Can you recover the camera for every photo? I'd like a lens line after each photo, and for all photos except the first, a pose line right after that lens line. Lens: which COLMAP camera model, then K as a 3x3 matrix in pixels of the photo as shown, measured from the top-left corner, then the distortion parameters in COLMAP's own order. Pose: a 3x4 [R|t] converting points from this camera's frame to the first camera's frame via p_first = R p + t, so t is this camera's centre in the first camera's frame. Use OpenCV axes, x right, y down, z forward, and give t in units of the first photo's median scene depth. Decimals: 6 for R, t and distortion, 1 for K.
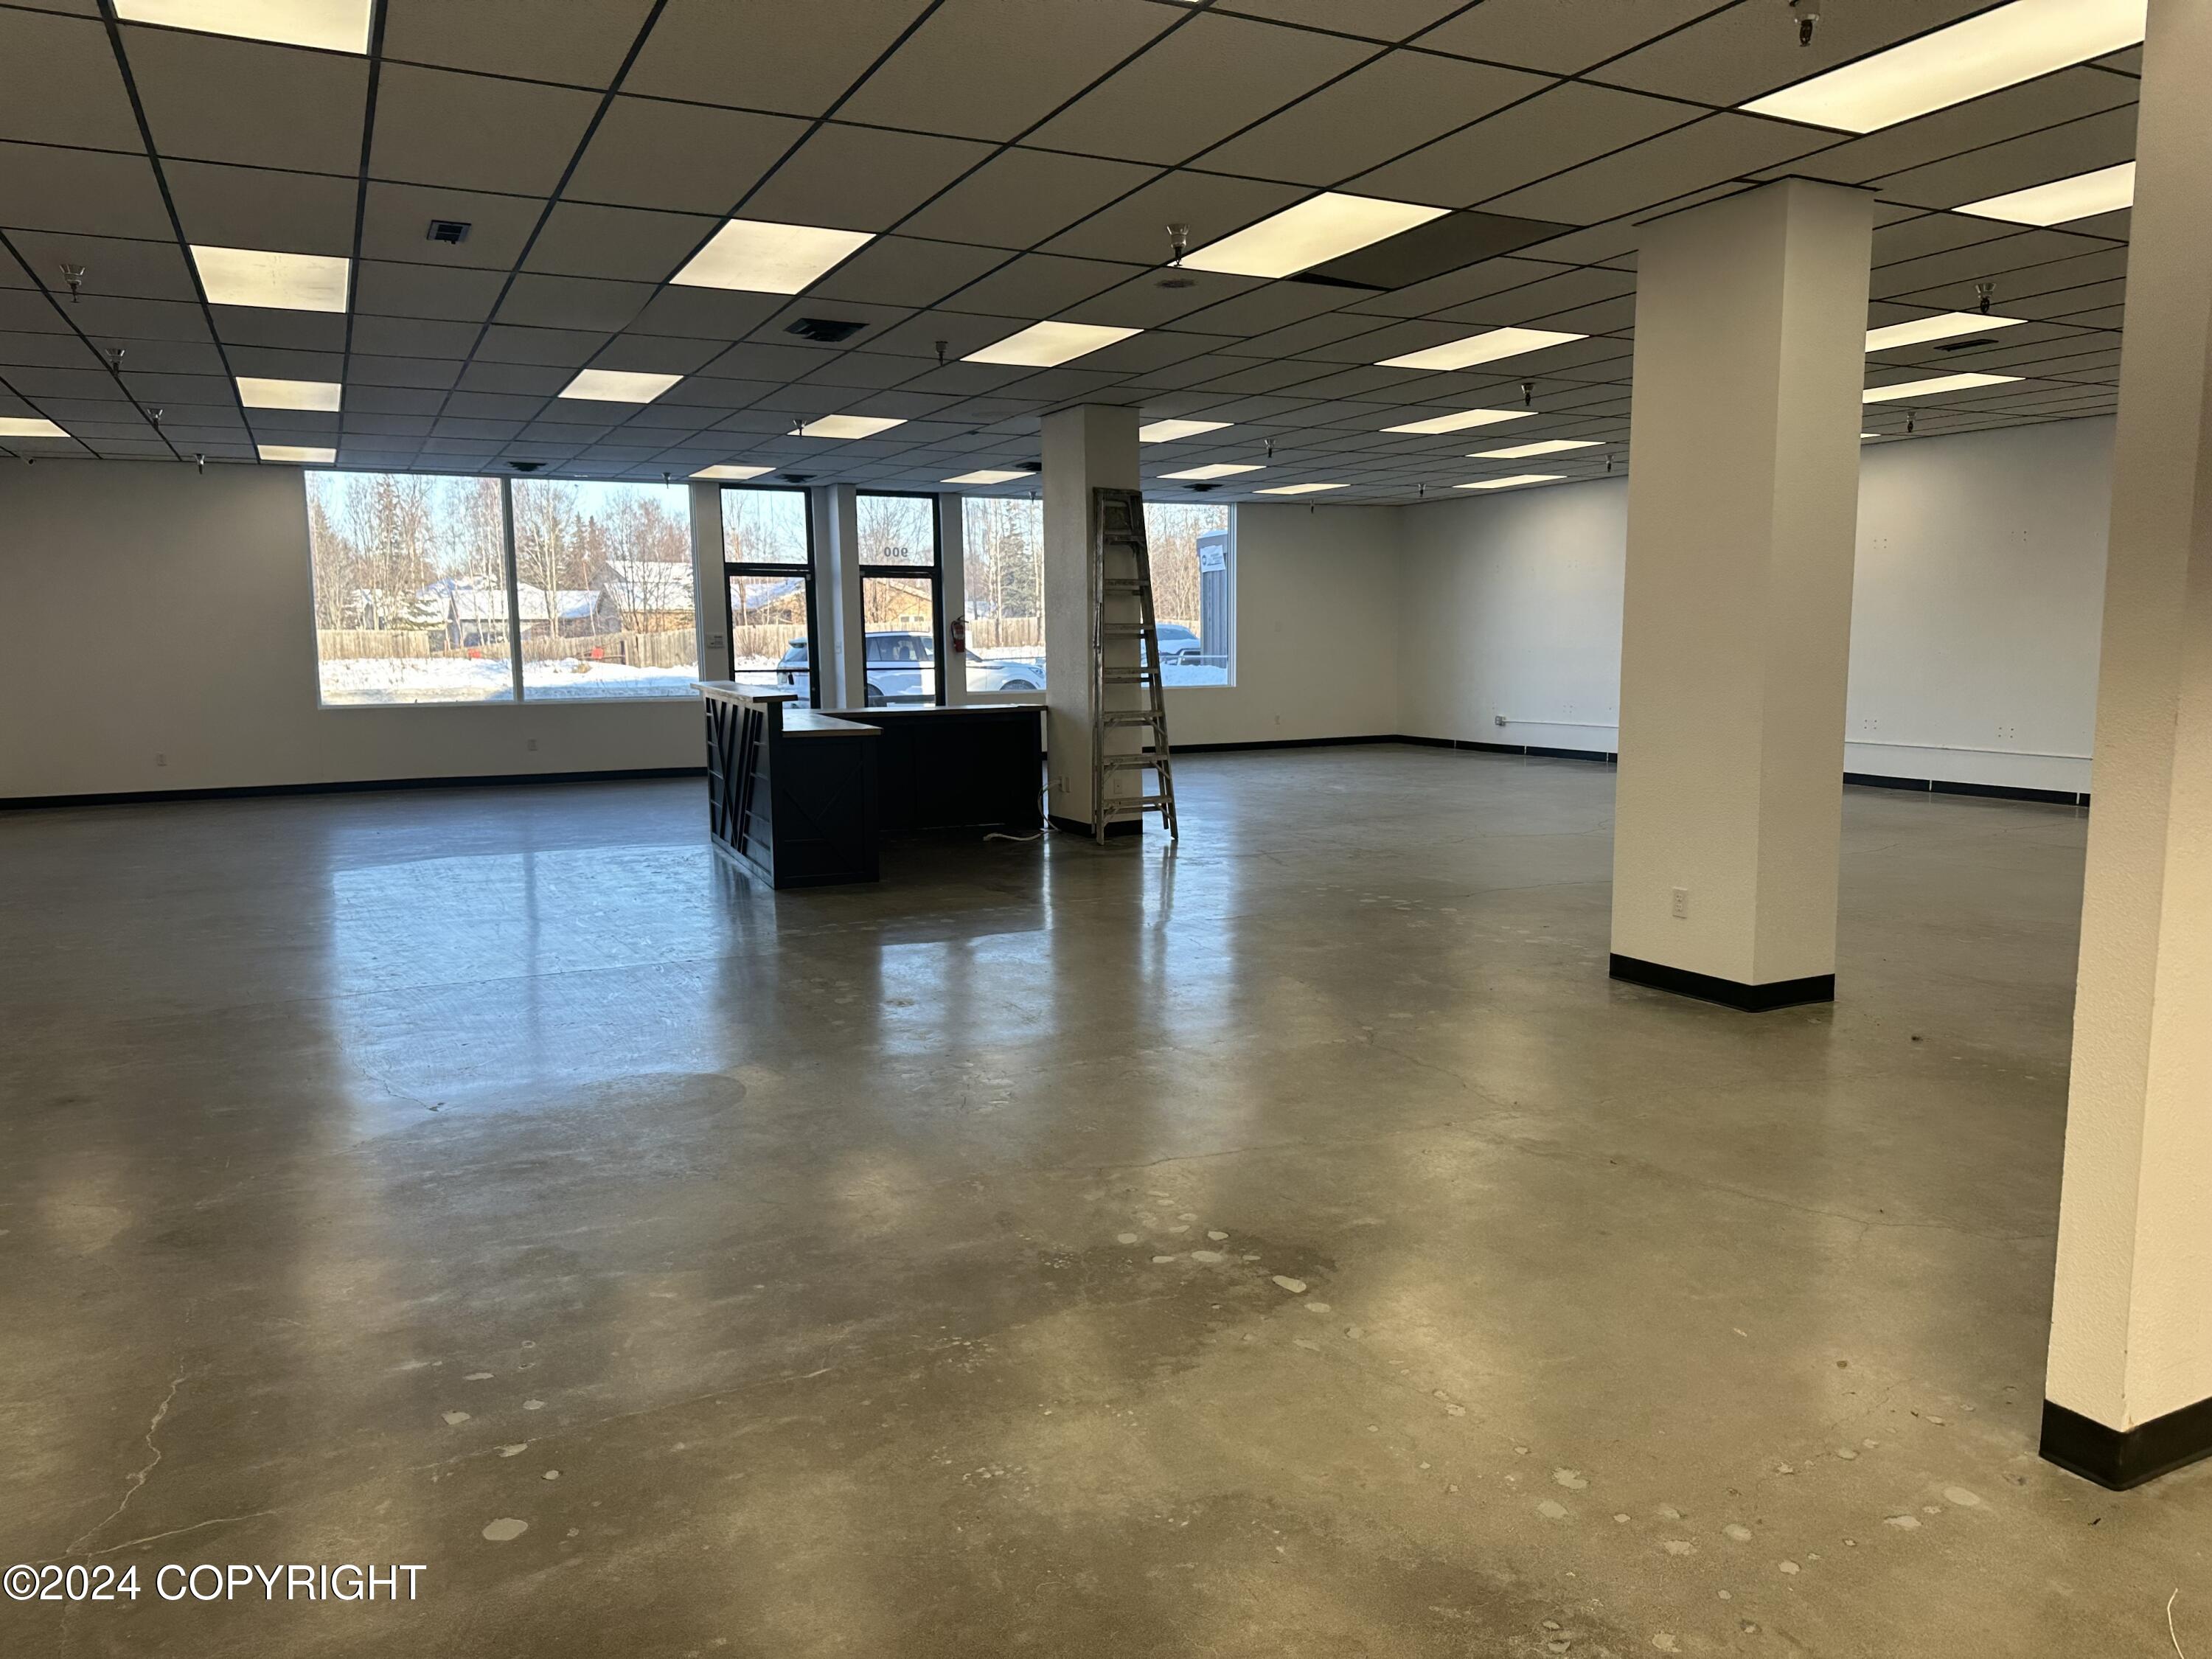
lens RADIAL K [[1566.6, 0, 1106.0], [0, 1566.6, 829.5], [0, 0, 1]] dist [0.128863, -0.179709]
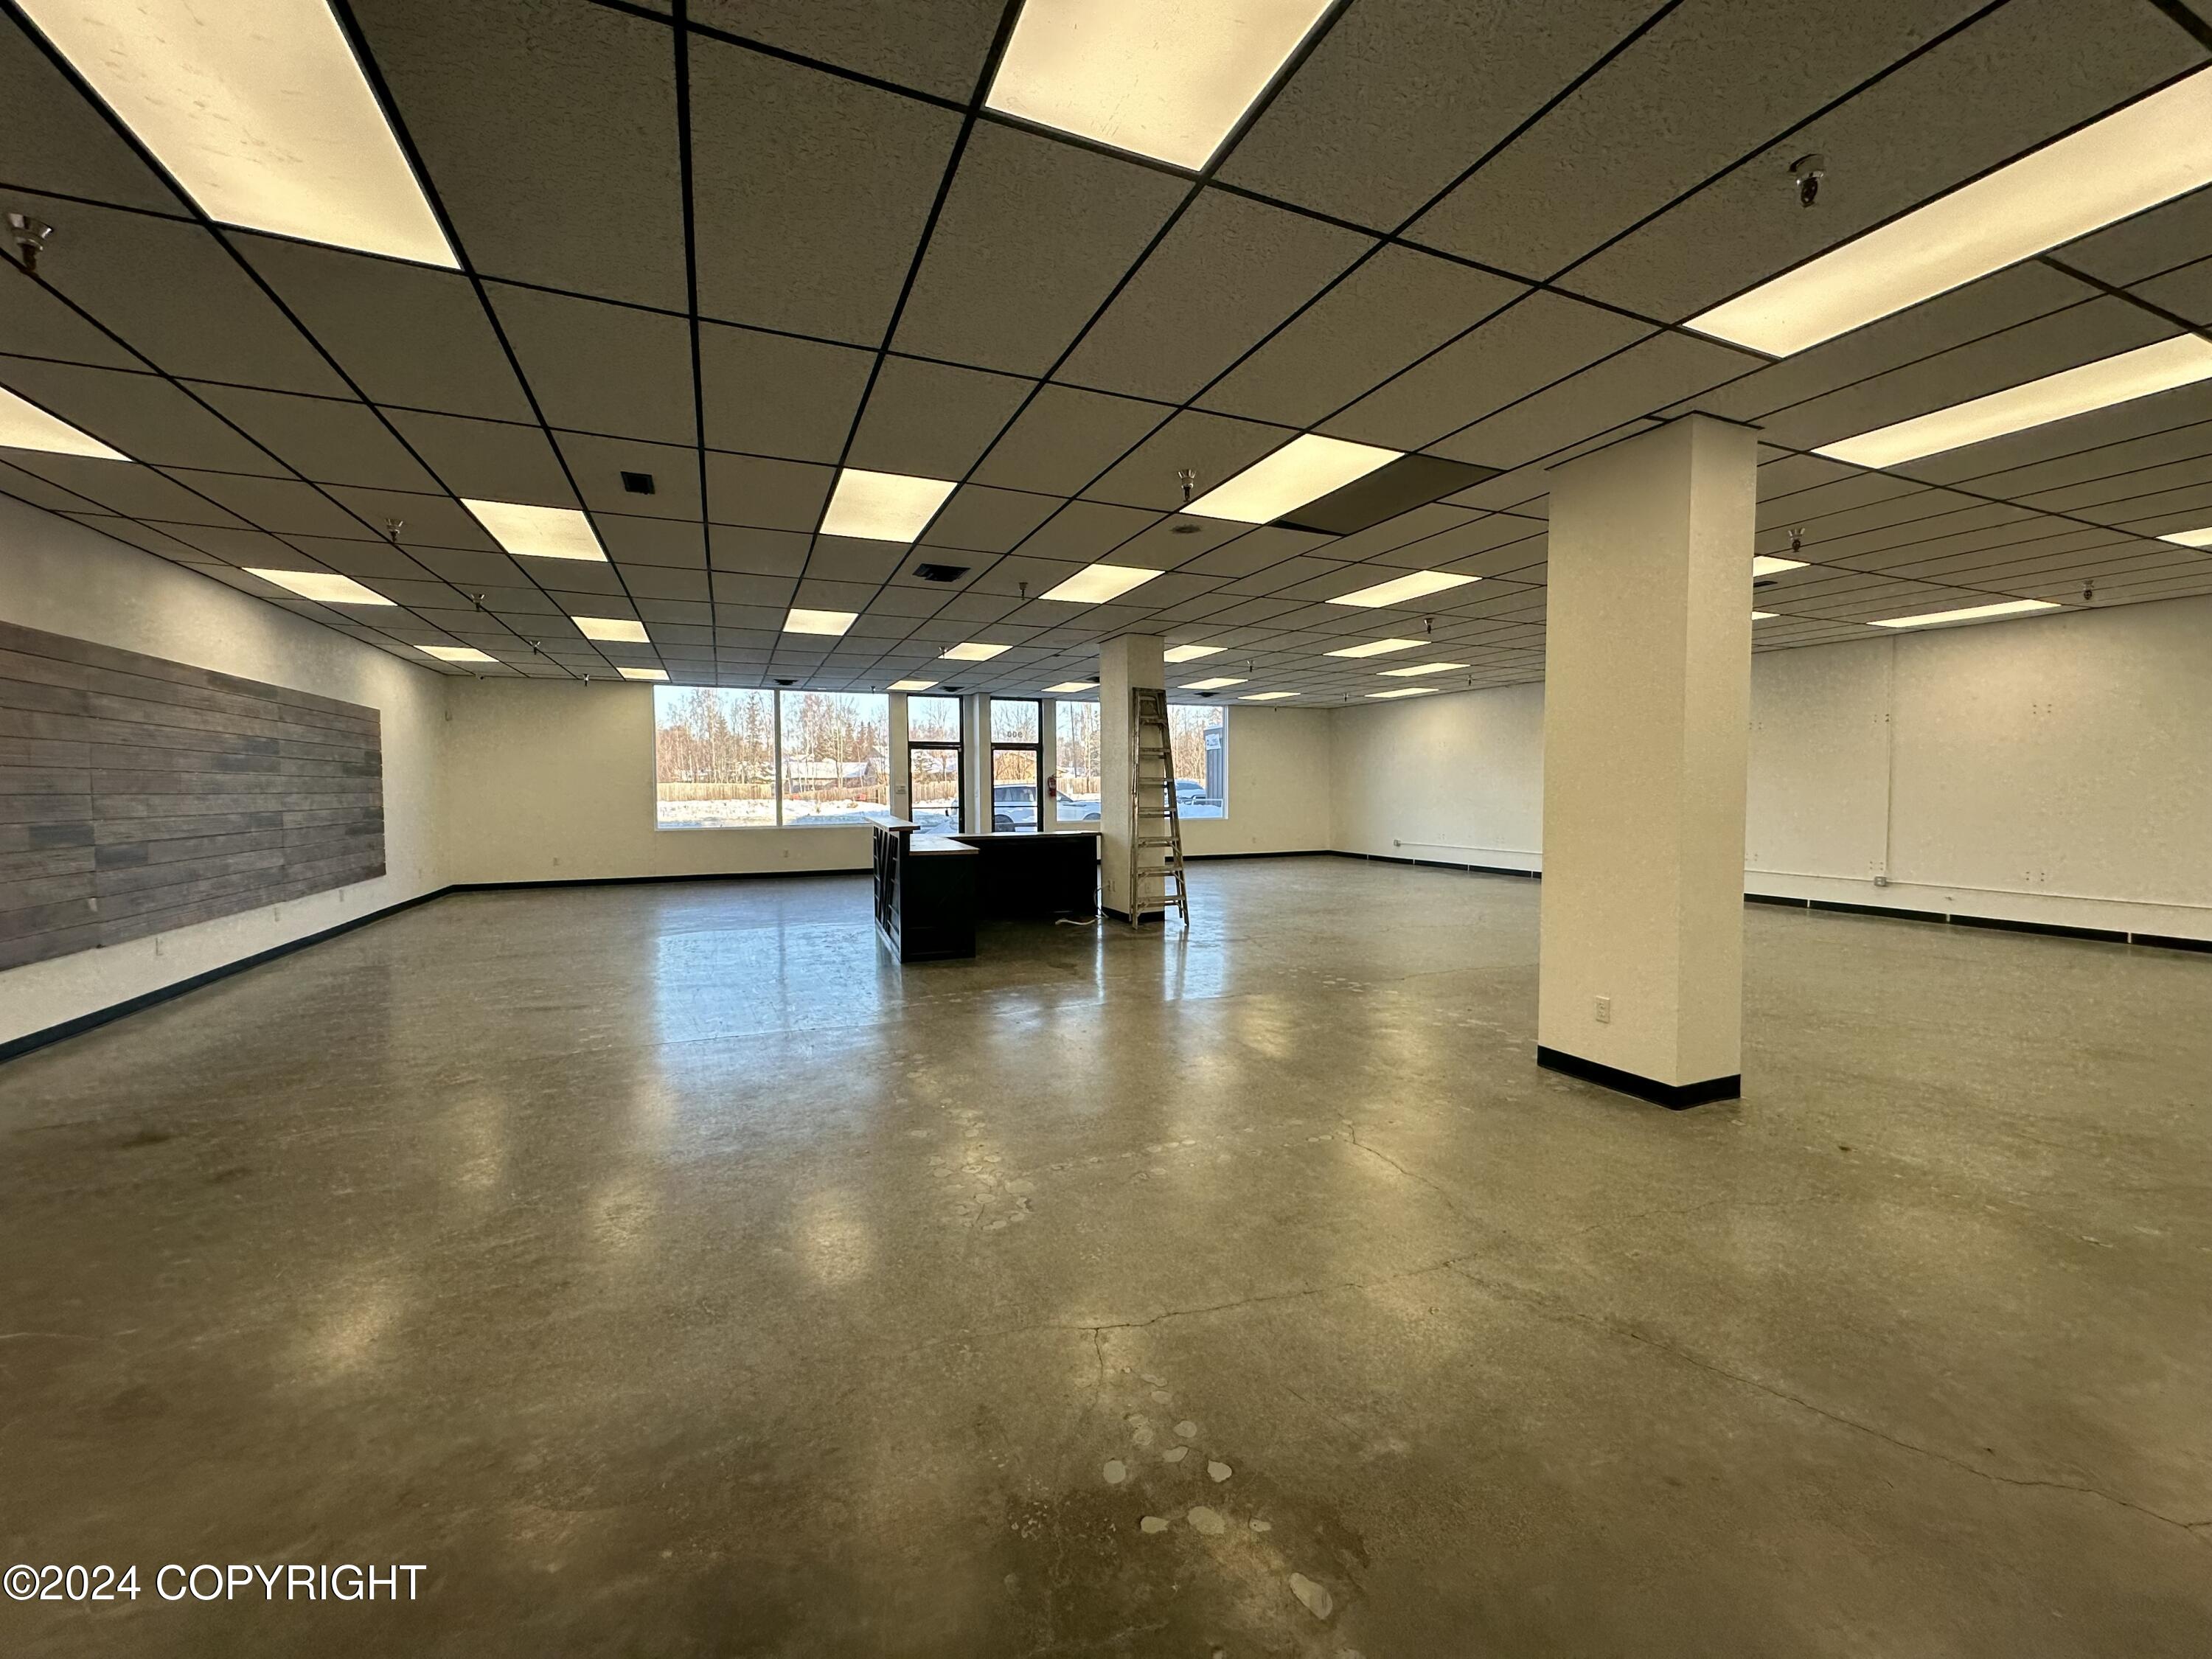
lens RADIAL K [[890.8, 0, 1106.0], [0, 890.8, 829.5], [0, 0, 1]] dist [0.012637, 0.000093]
pose [[0.998651, 0.008295, -0.051250, 0.010484], [-0.012164, 0.997061, -0.075646, -0.018608], [0.050472, 0.076168, 0.995817, 0.163139]]
